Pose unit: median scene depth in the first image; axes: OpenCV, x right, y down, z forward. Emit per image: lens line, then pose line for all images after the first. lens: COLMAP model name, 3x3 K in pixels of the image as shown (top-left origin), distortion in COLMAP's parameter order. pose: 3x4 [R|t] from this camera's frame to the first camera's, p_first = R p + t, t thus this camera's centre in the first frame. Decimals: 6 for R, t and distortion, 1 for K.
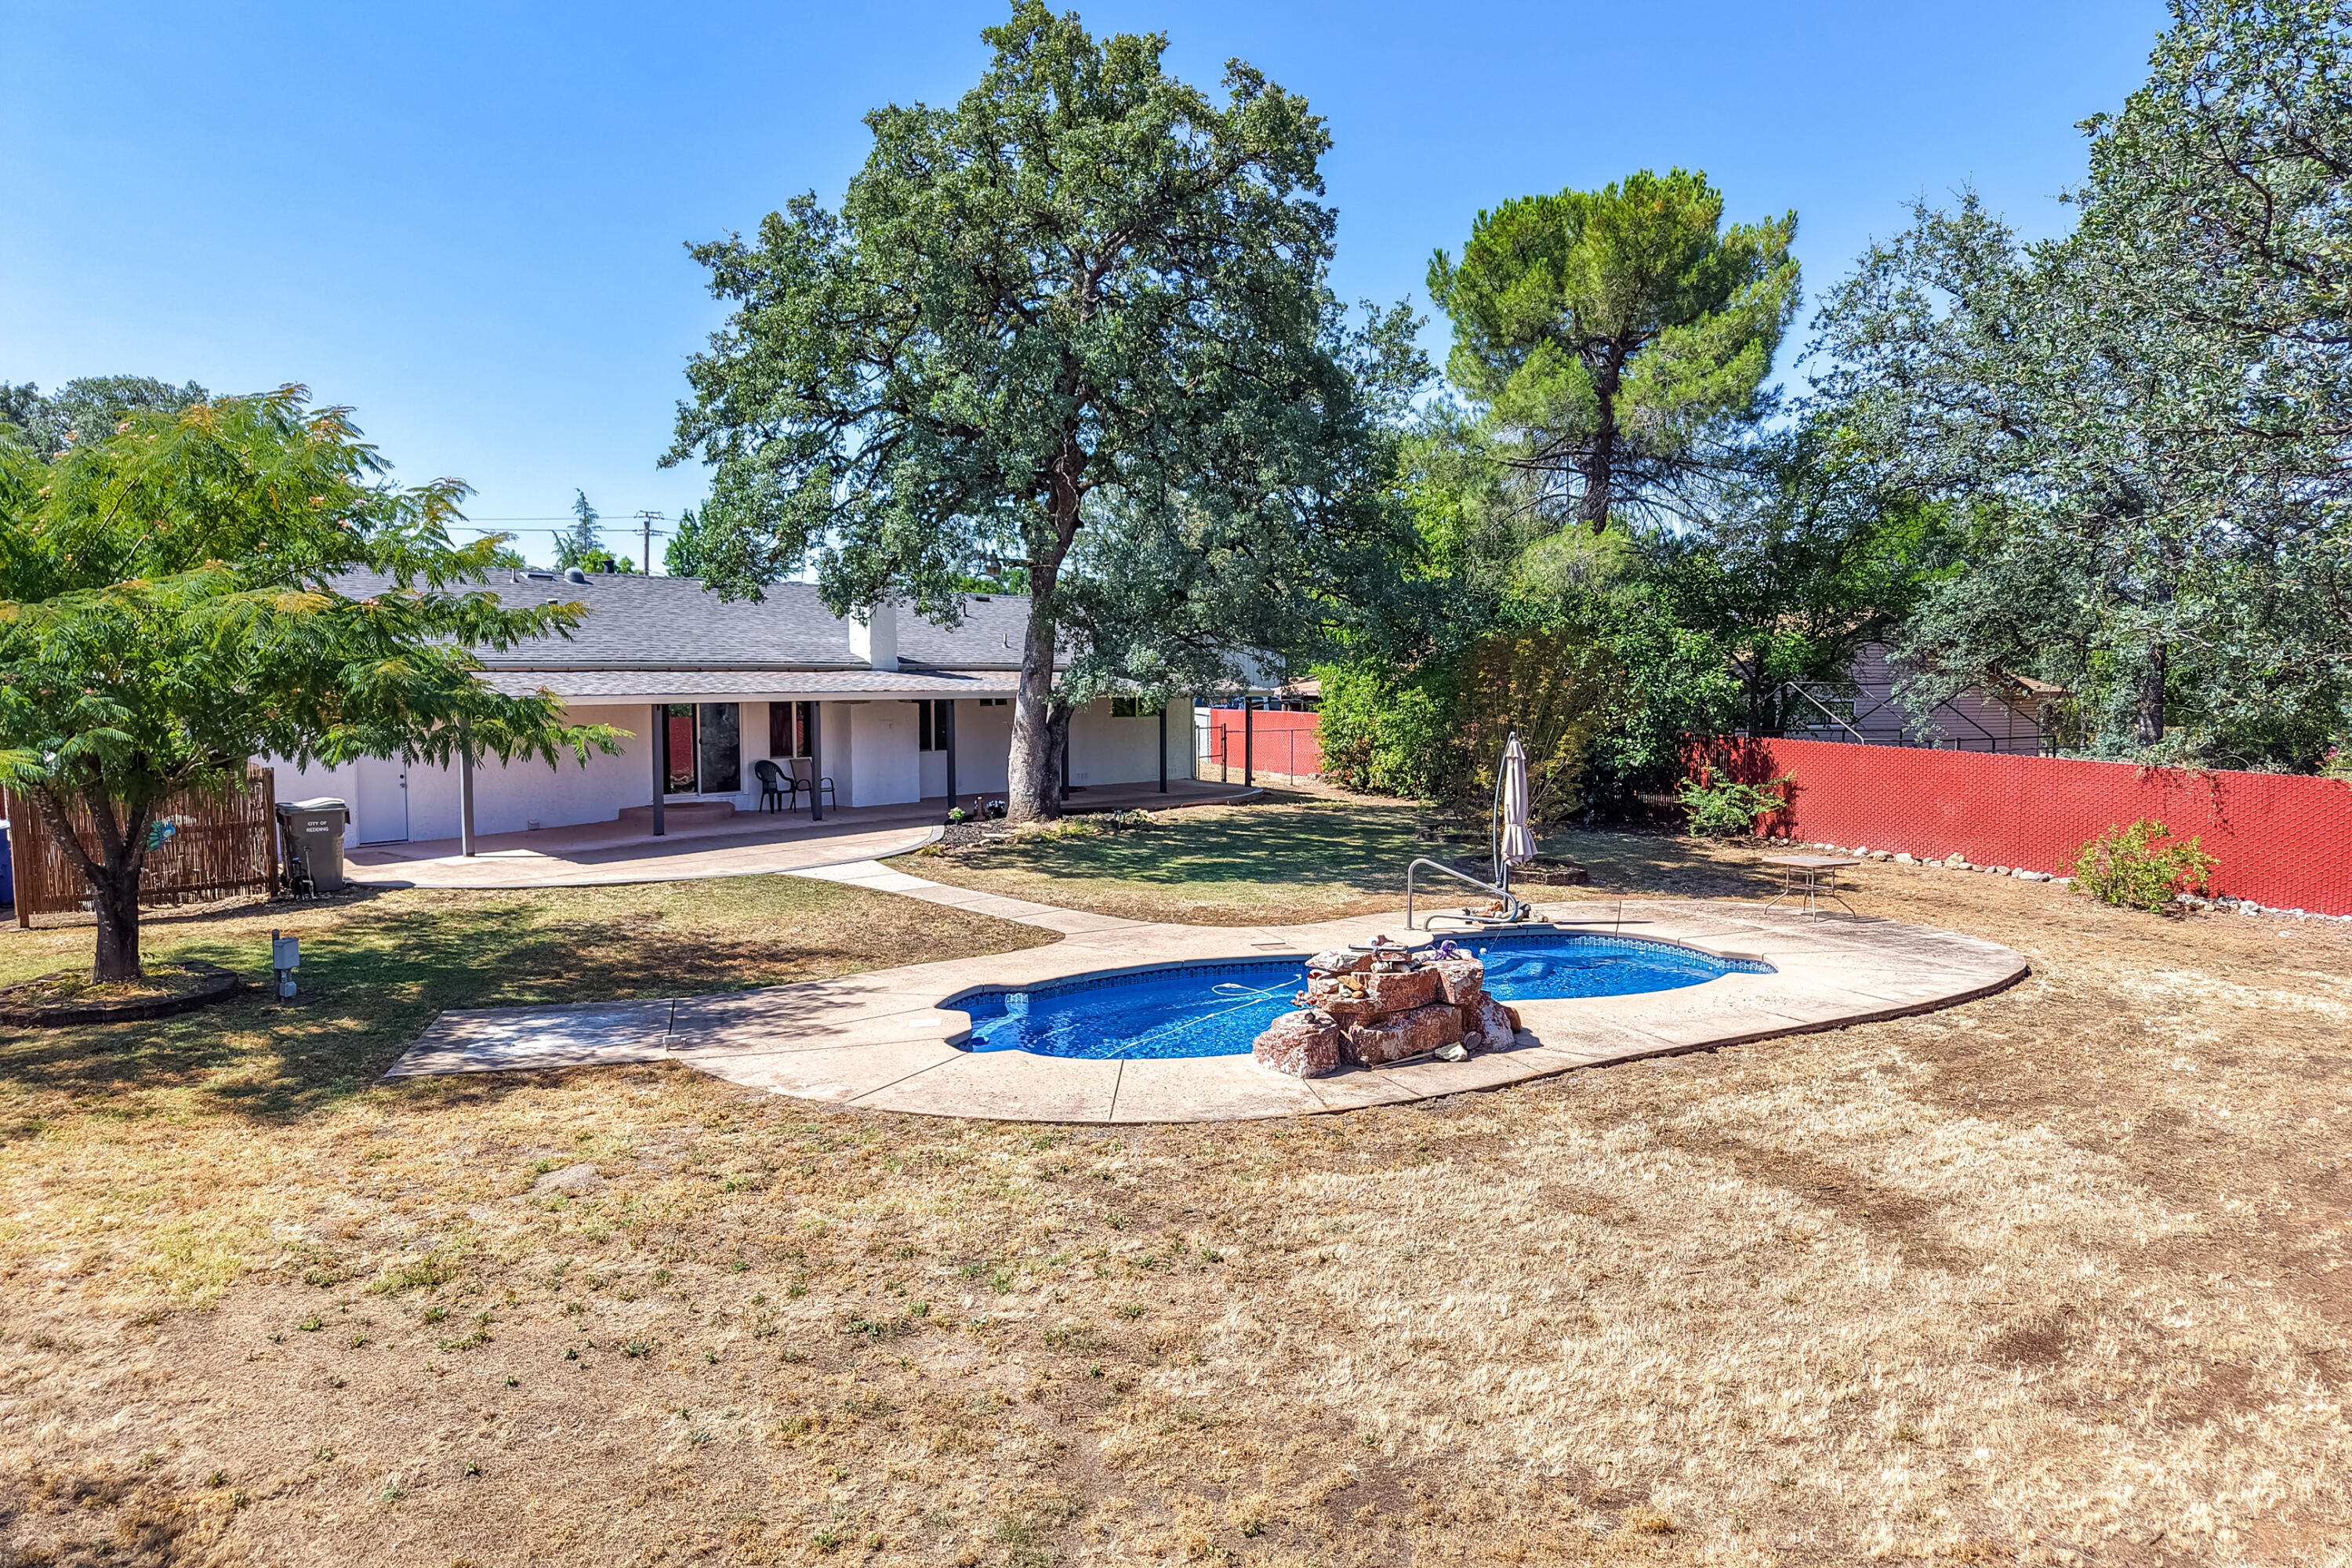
lens RADIAL K [[1571.5, 0, 1187.7], [0, 1571.5, 782.8], [0, 0, 1]] dist [0.028531, -0.033961]
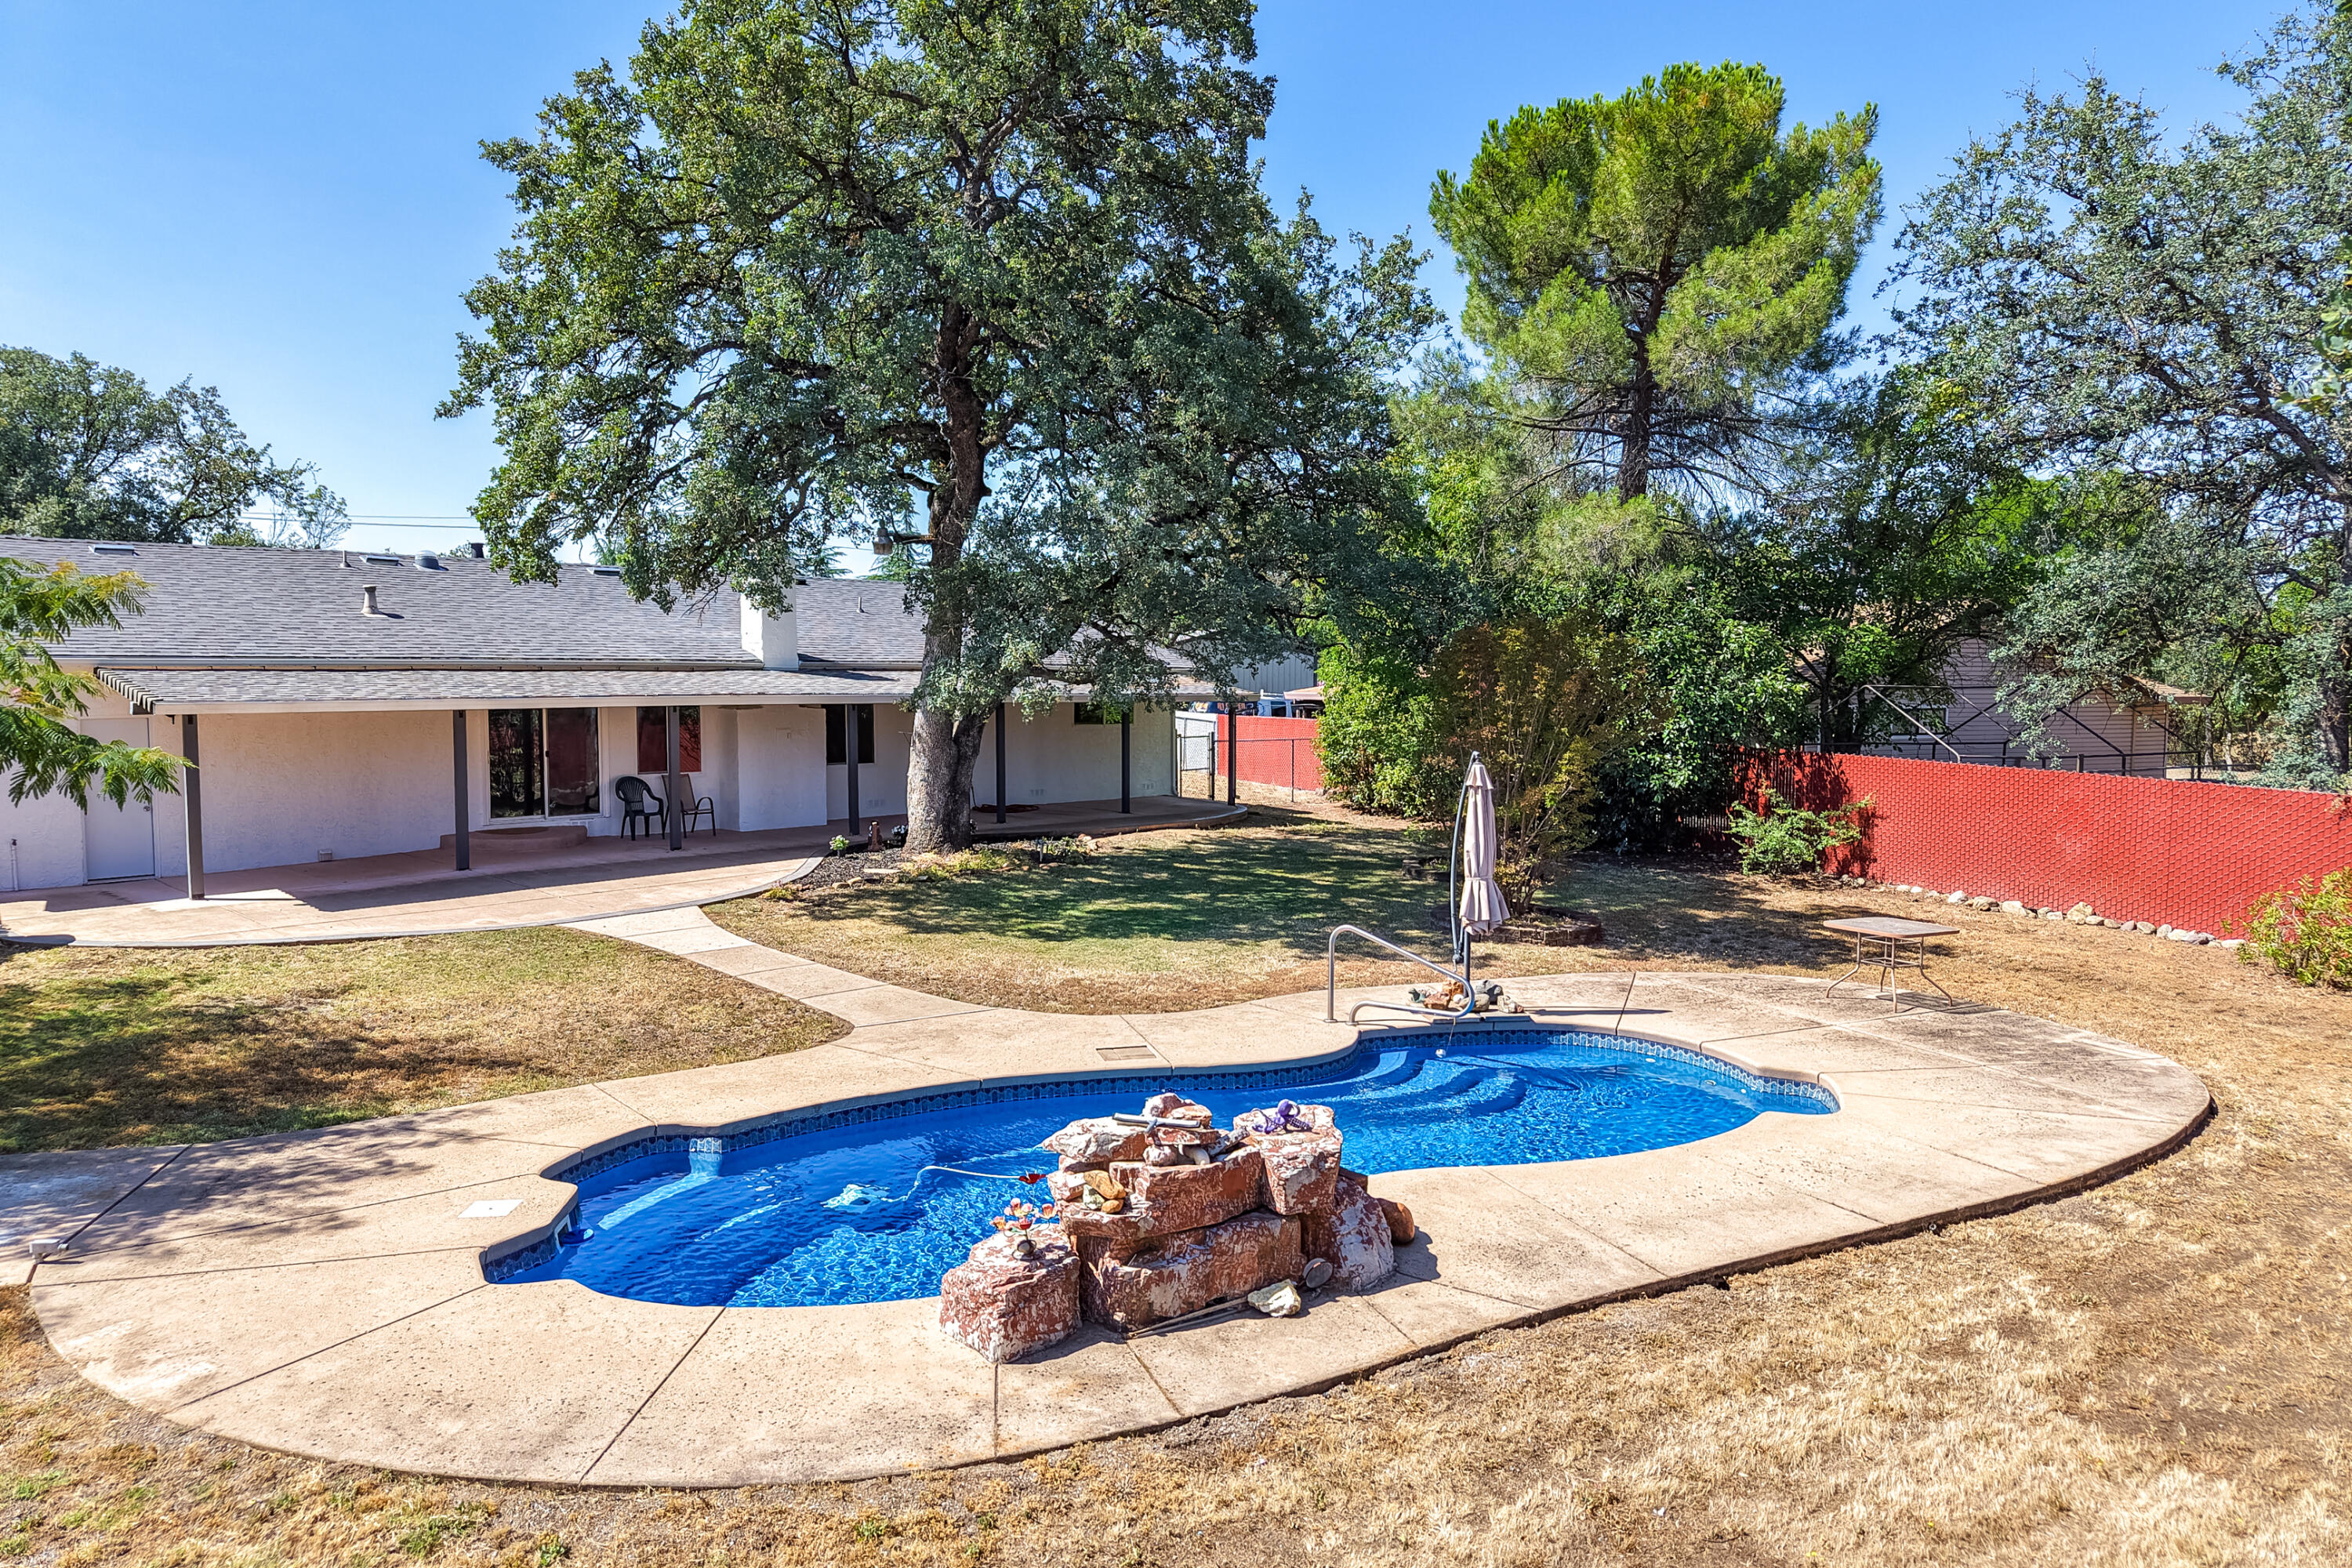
lens RADIAL K [[1571.5, 0, 1185.8], [0, 1571.5, 777.7], [0, 0, 1]] dist [0.028531, -0.033961]
pose [[0.998874, 0.003878, -0.047279, 0.082782], [-0.004126, 0.999978, -0.005152, -0.012467], [0.047258, 0.005341, 0.998868, 0.203734]]
